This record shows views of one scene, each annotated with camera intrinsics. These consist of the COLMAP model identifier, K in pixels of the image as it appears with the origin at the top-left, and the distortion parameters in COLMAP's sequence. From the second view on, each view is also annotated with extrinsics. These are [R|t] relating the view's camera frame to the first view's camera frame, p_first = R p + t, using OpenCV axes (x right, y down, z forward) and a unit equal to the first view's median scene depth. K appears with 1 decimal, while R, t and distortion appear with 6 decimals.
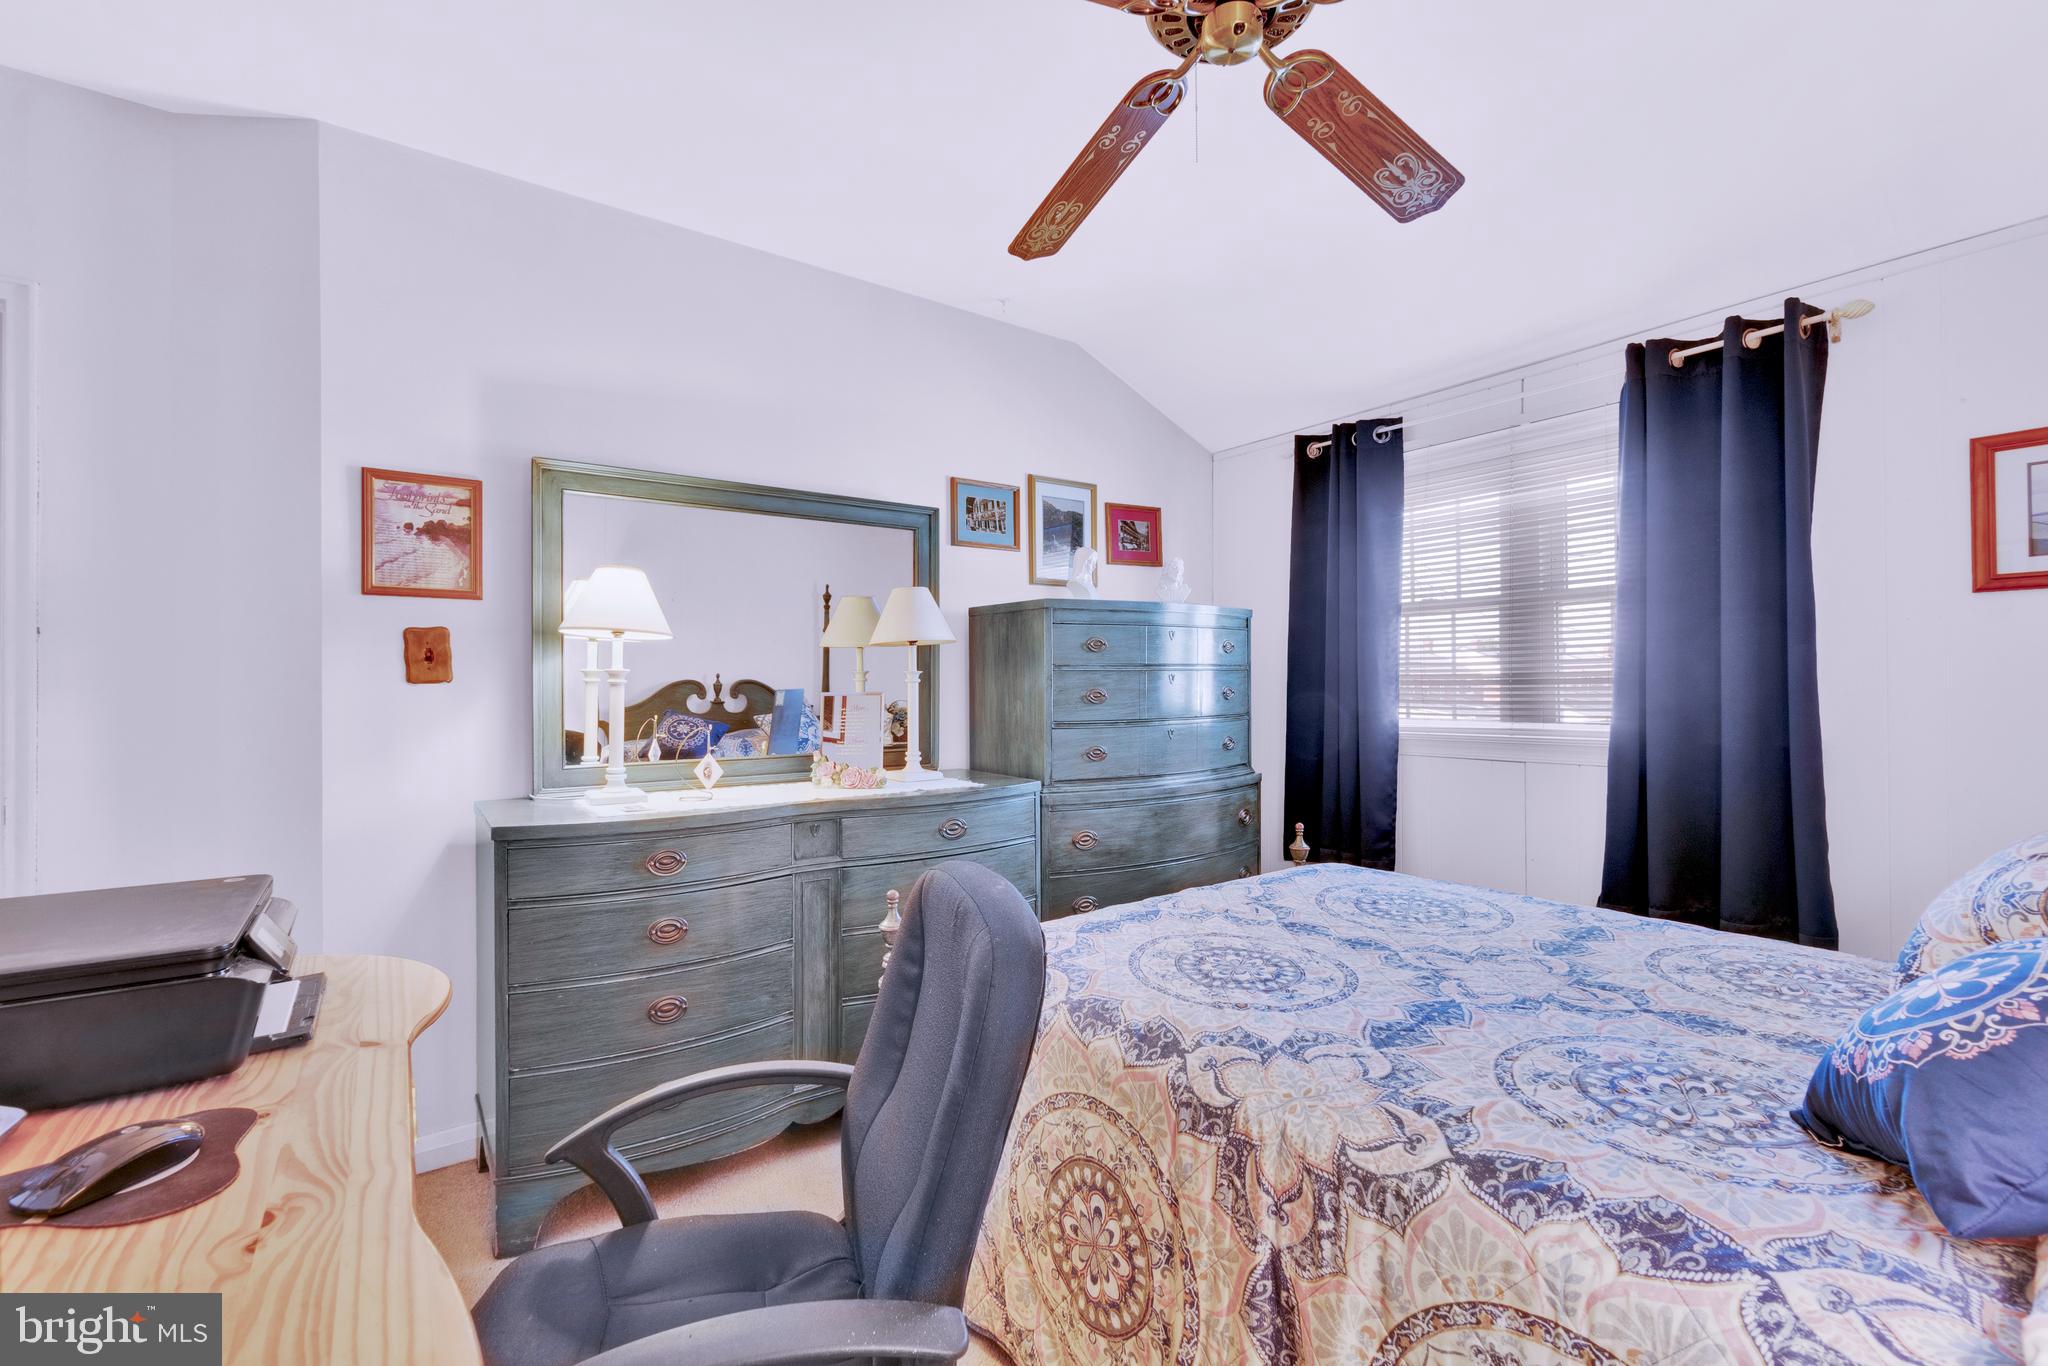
lens RADIAL K [[897.8, 0, 1013.0], [0, 897.8, 668.5], [0, 0, 1]] dist [0.001758, -0.001611]
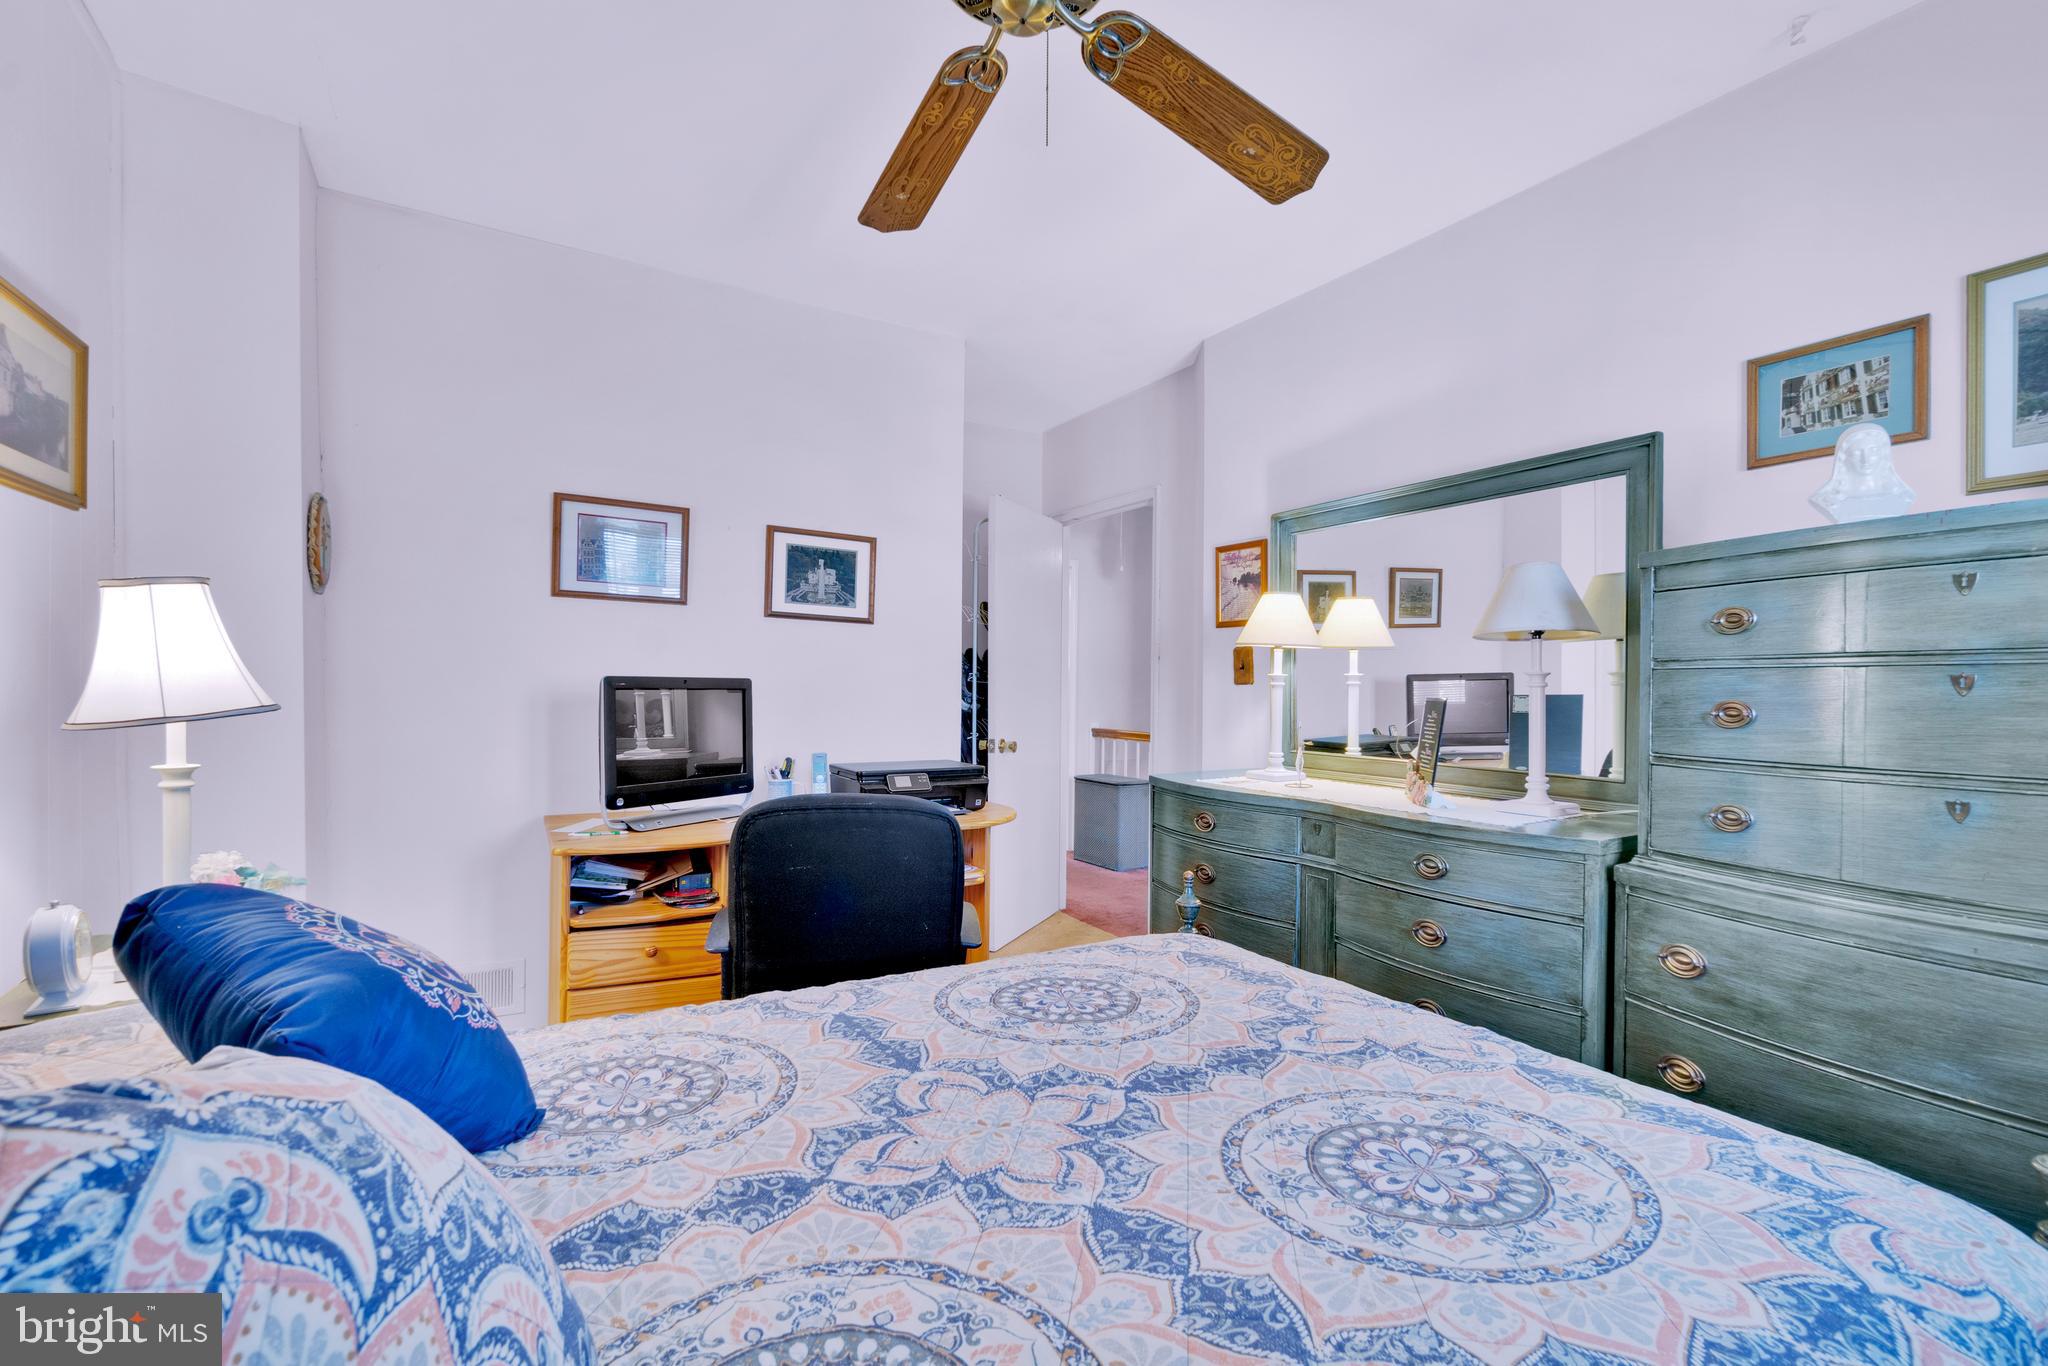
lens RADIAL K [[897.8, 0, 1009.1], [0, 897.8, 691.4], [0, 0, 1]] dist [0.001758, -0.001611]
pose [[-0.105409, 0.000104, -0.994429, 0.838556], [-0.011308, 0.999935, 0.001303, 0.028316], [0.994365, 0.011382, -0.105401, 0.778035]]
